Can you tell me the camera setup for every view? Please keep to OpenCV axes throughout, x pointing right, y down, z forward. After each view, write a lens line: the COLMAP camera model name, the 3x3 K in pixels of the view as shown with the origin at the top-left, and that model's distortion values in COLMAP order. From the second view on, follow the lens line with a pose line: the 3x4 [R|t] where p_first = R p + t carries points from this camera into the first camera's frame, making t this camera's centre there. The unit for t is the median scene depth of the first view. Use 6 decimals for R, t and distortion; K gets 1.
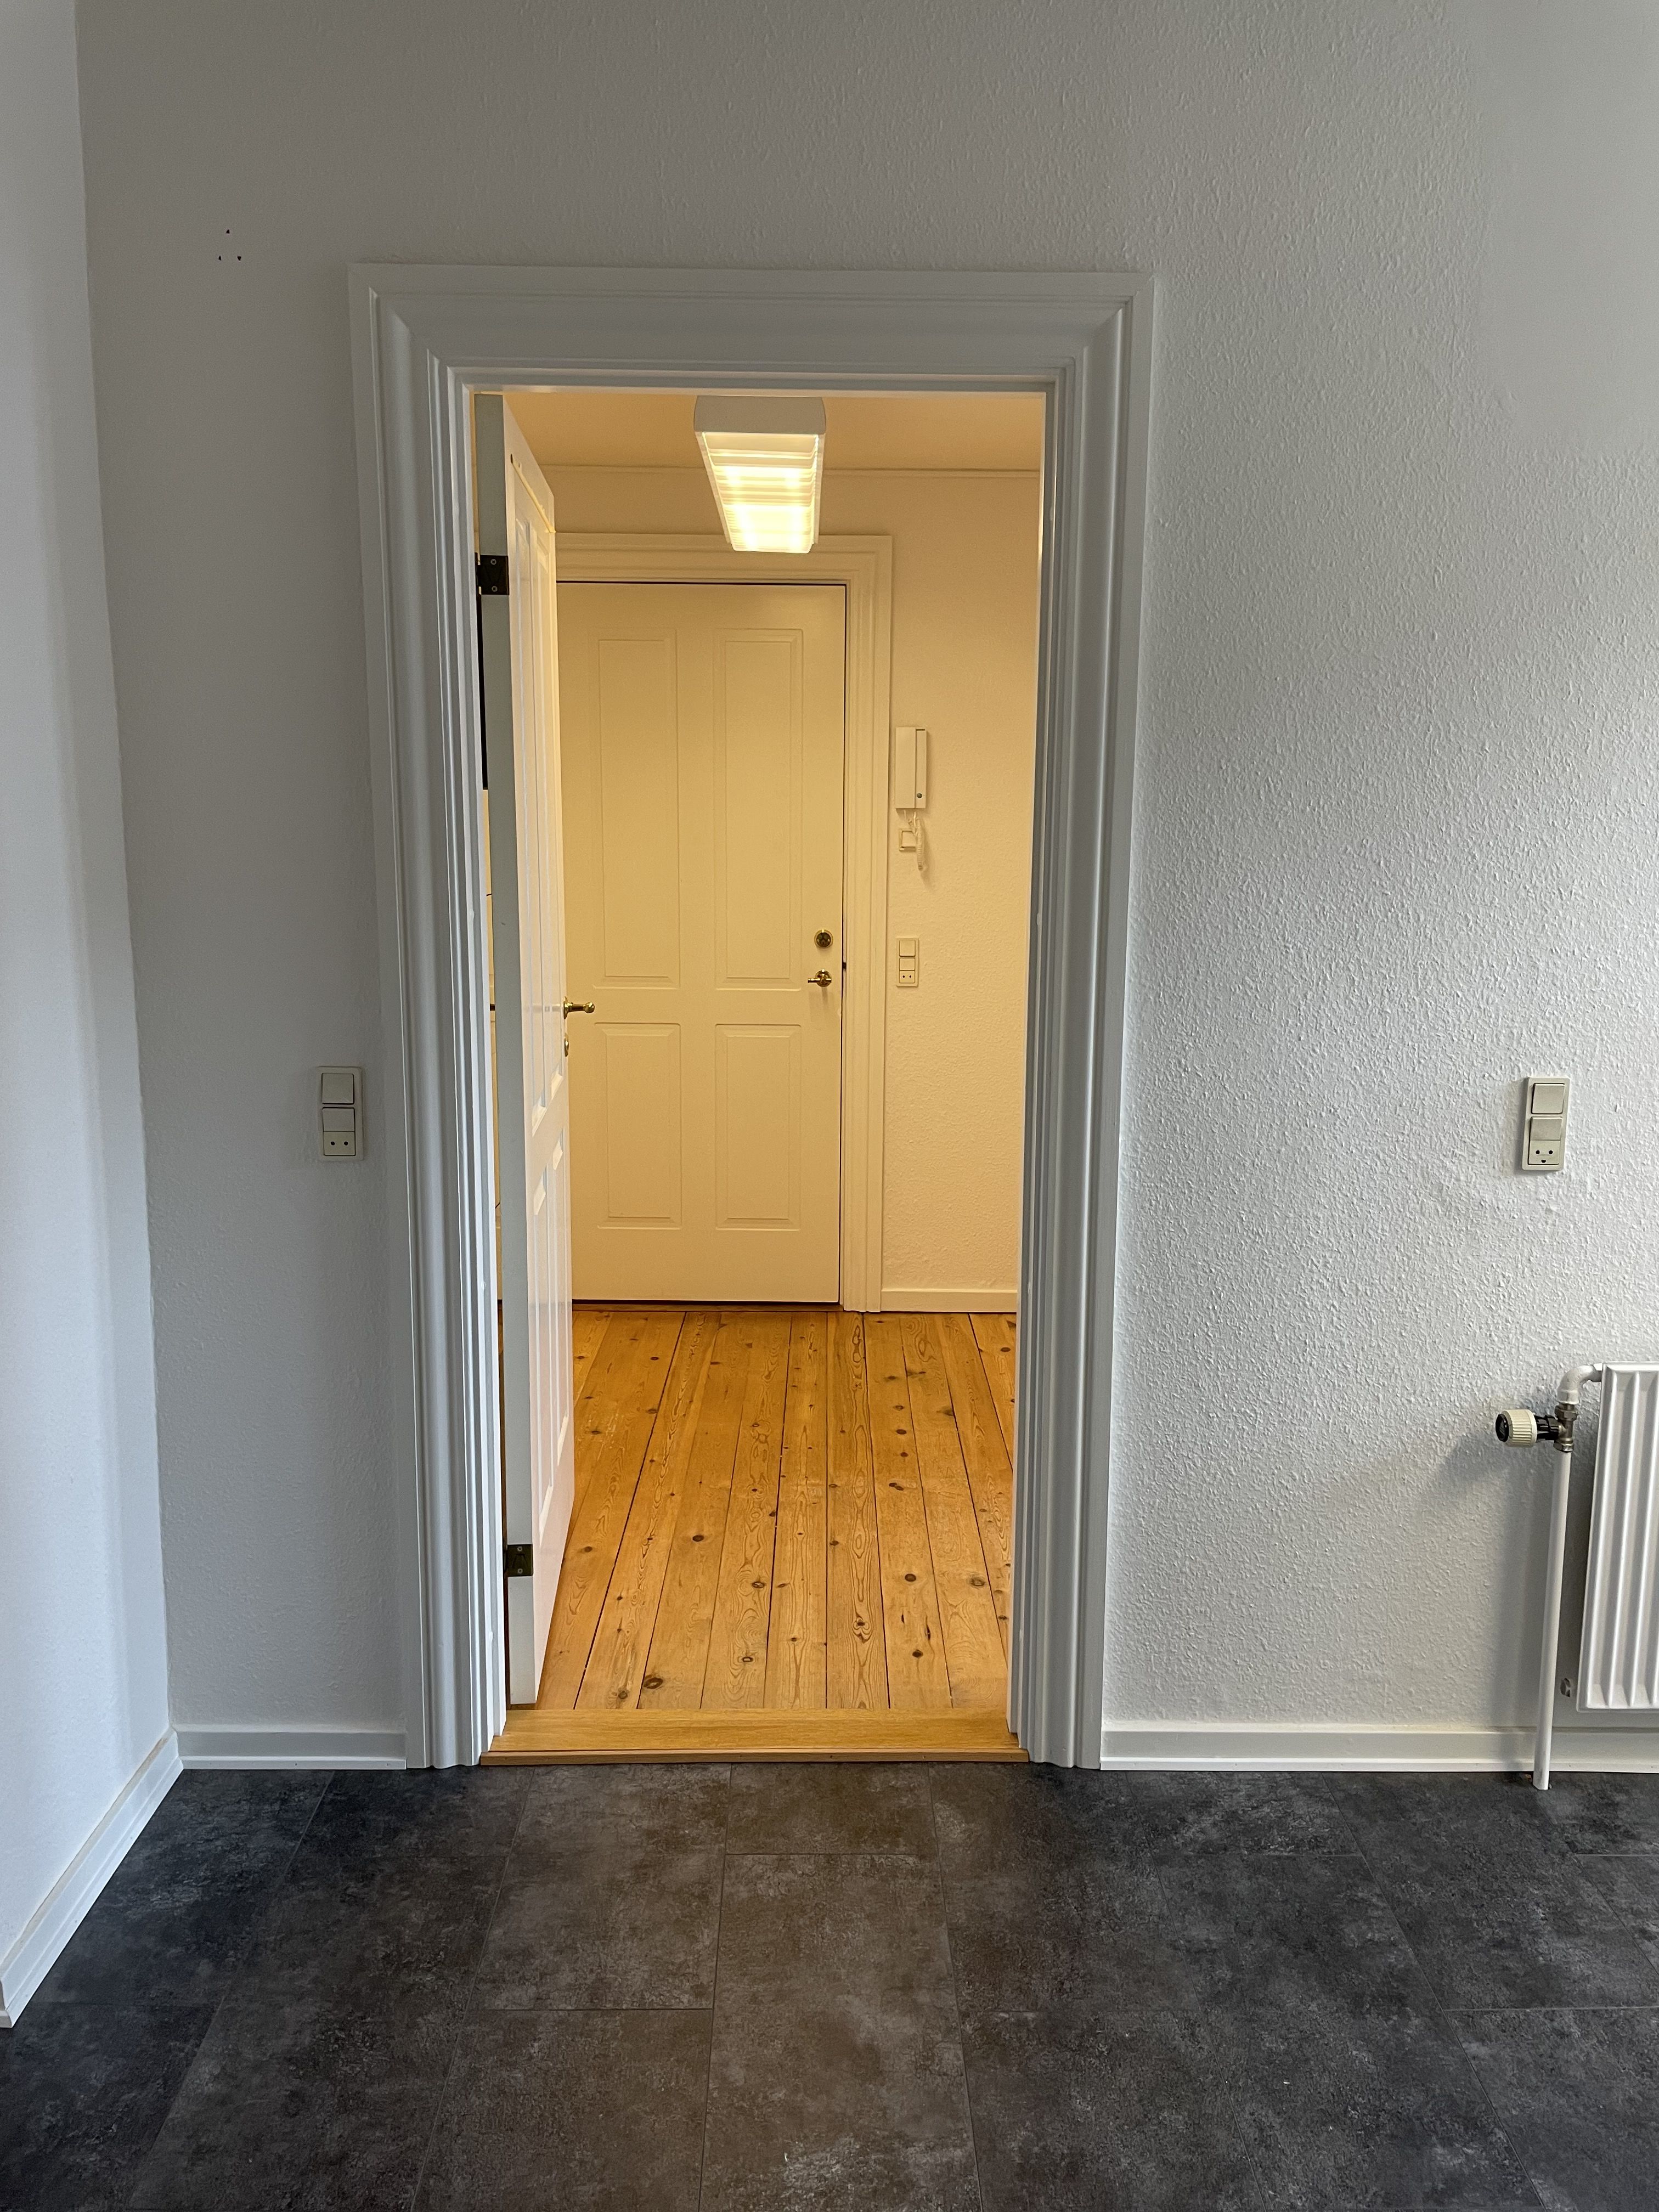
lens RADIAL K [[1702.1, 0, 829.5], [0, 1702.1, 1106.0], [0, 0, 1]] dist [-0.002961, -0.001704]
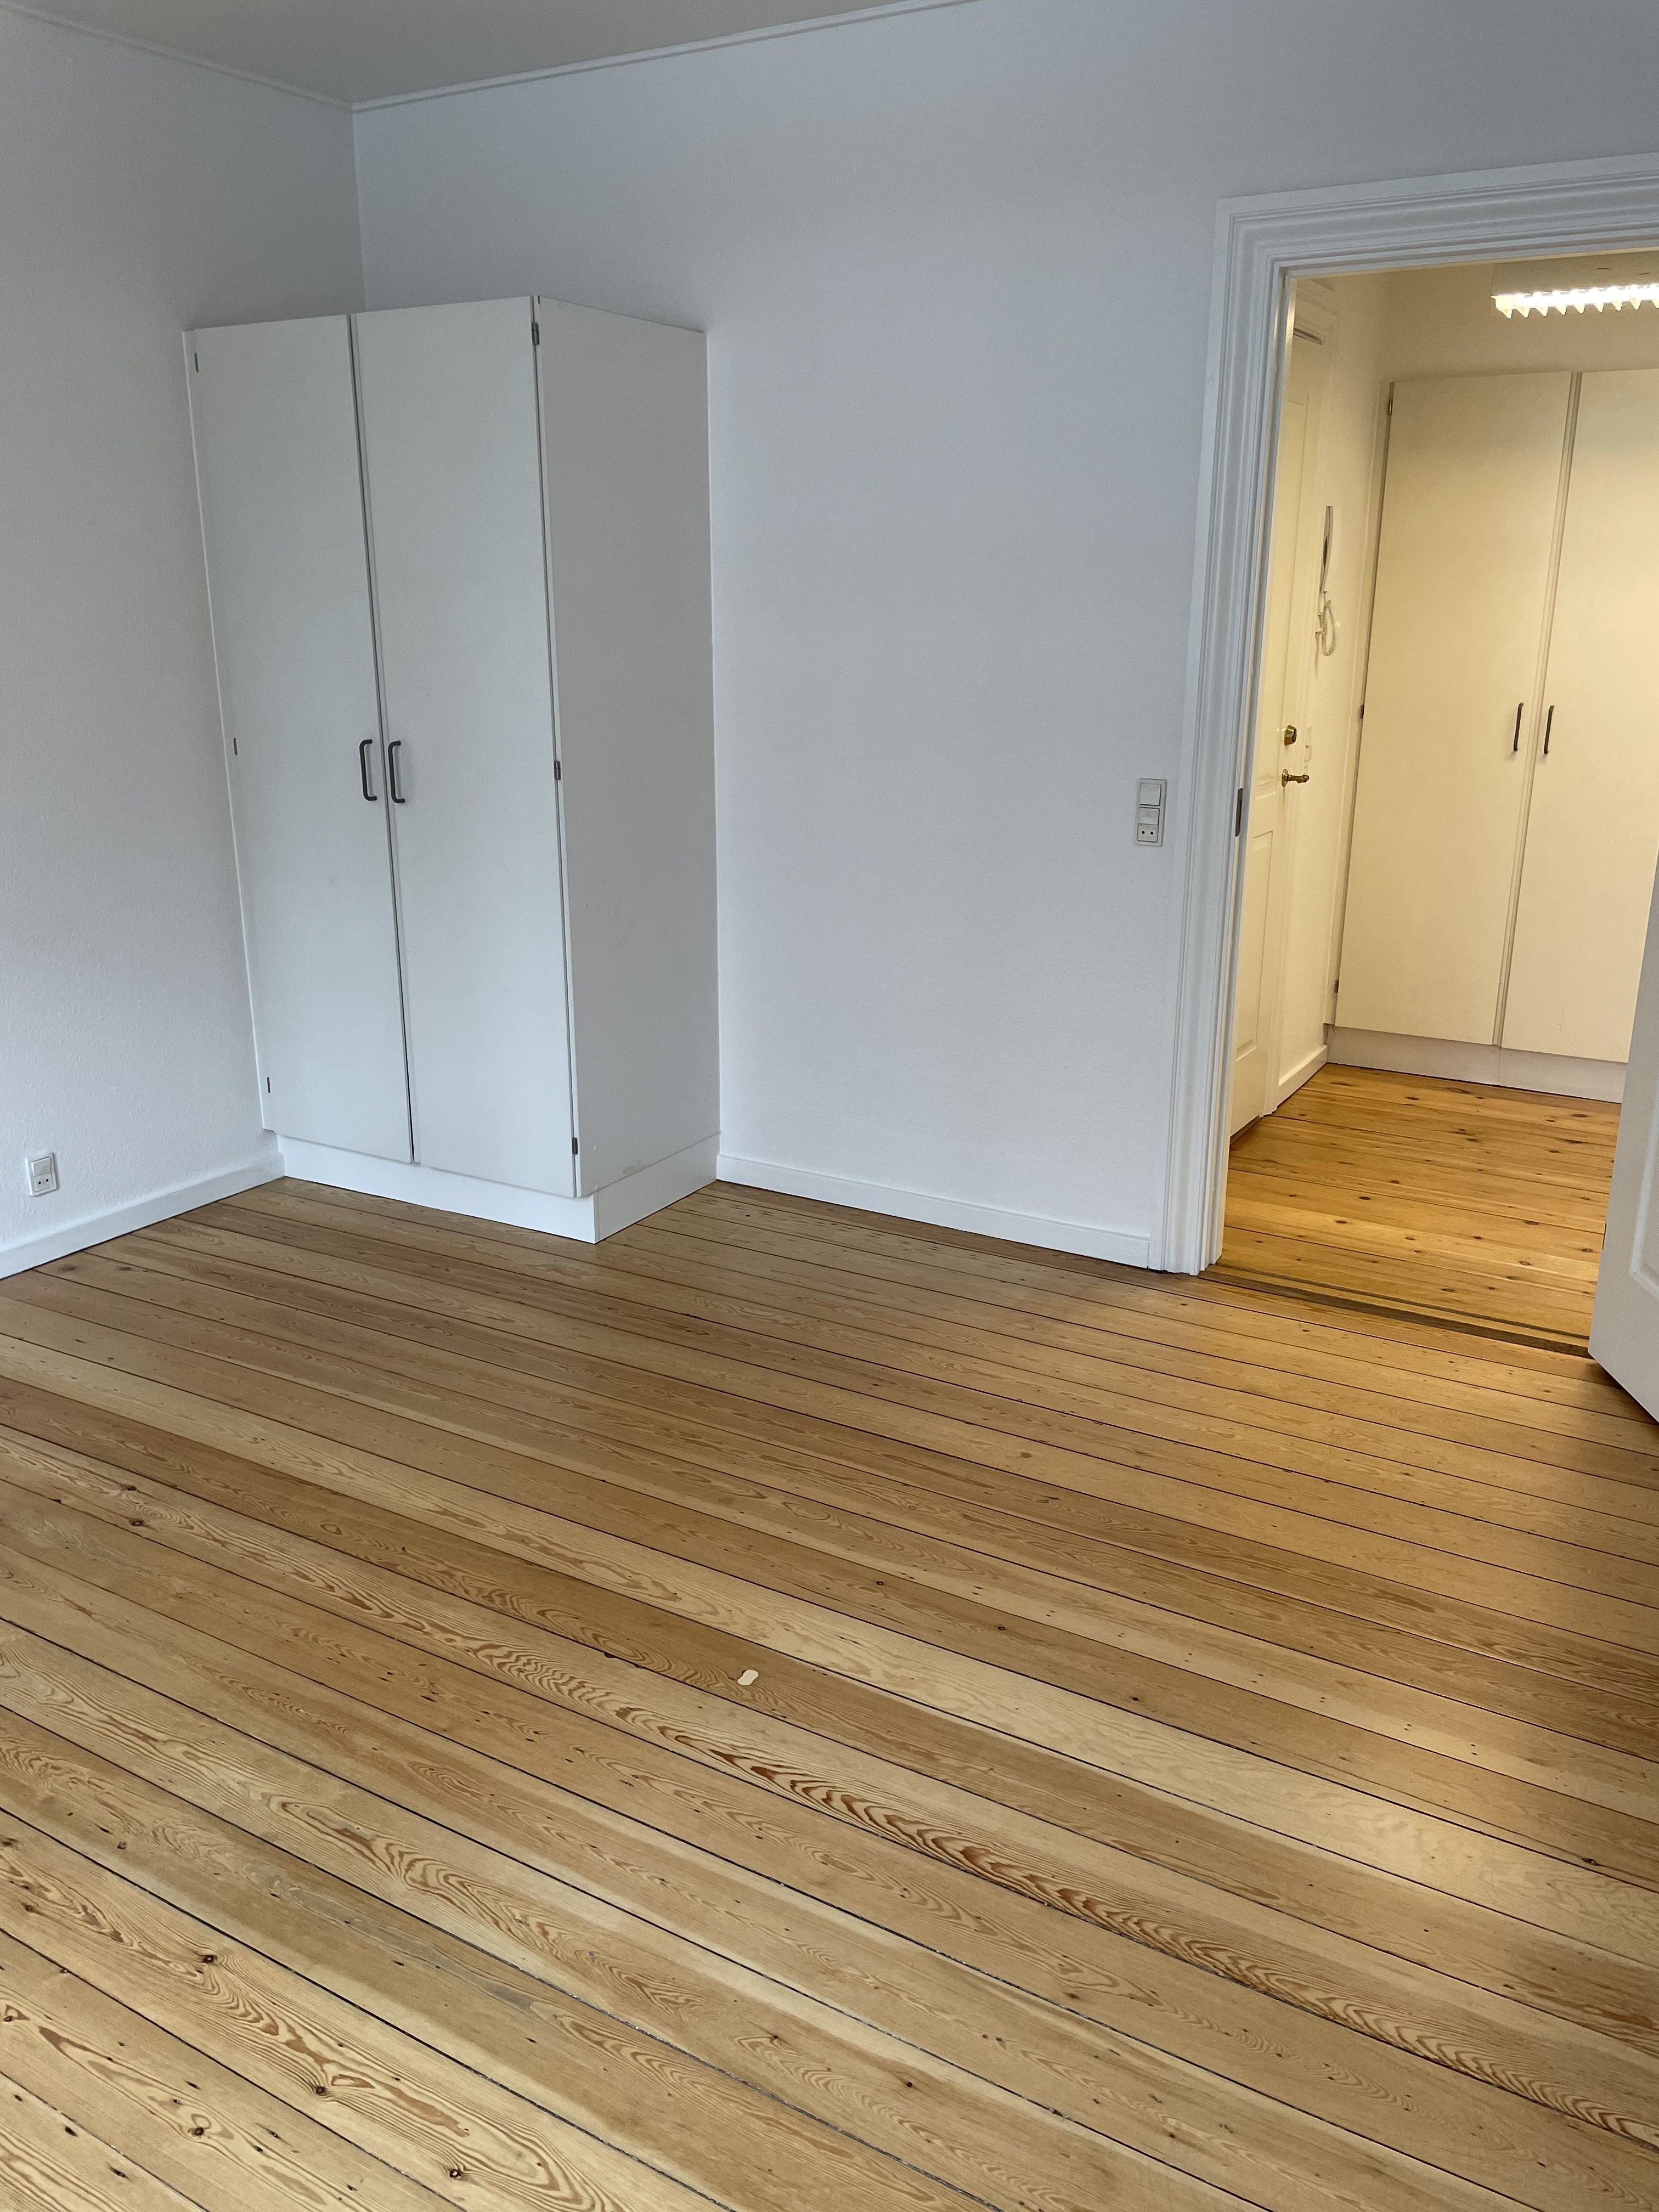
lens RADIAL K [[1702.1, 0, 829.5], [0, 1702.1, 1106.0], [0, 0, 1]] dist [-0.002961, -0.001704]
pose [[0.504192, -0.258921, 0.823863, -1.012814], [0.152612, 0.965696, 0.210099, -0.143175], [-0.850000, 0.019801, 0.526411, 0.755625]]
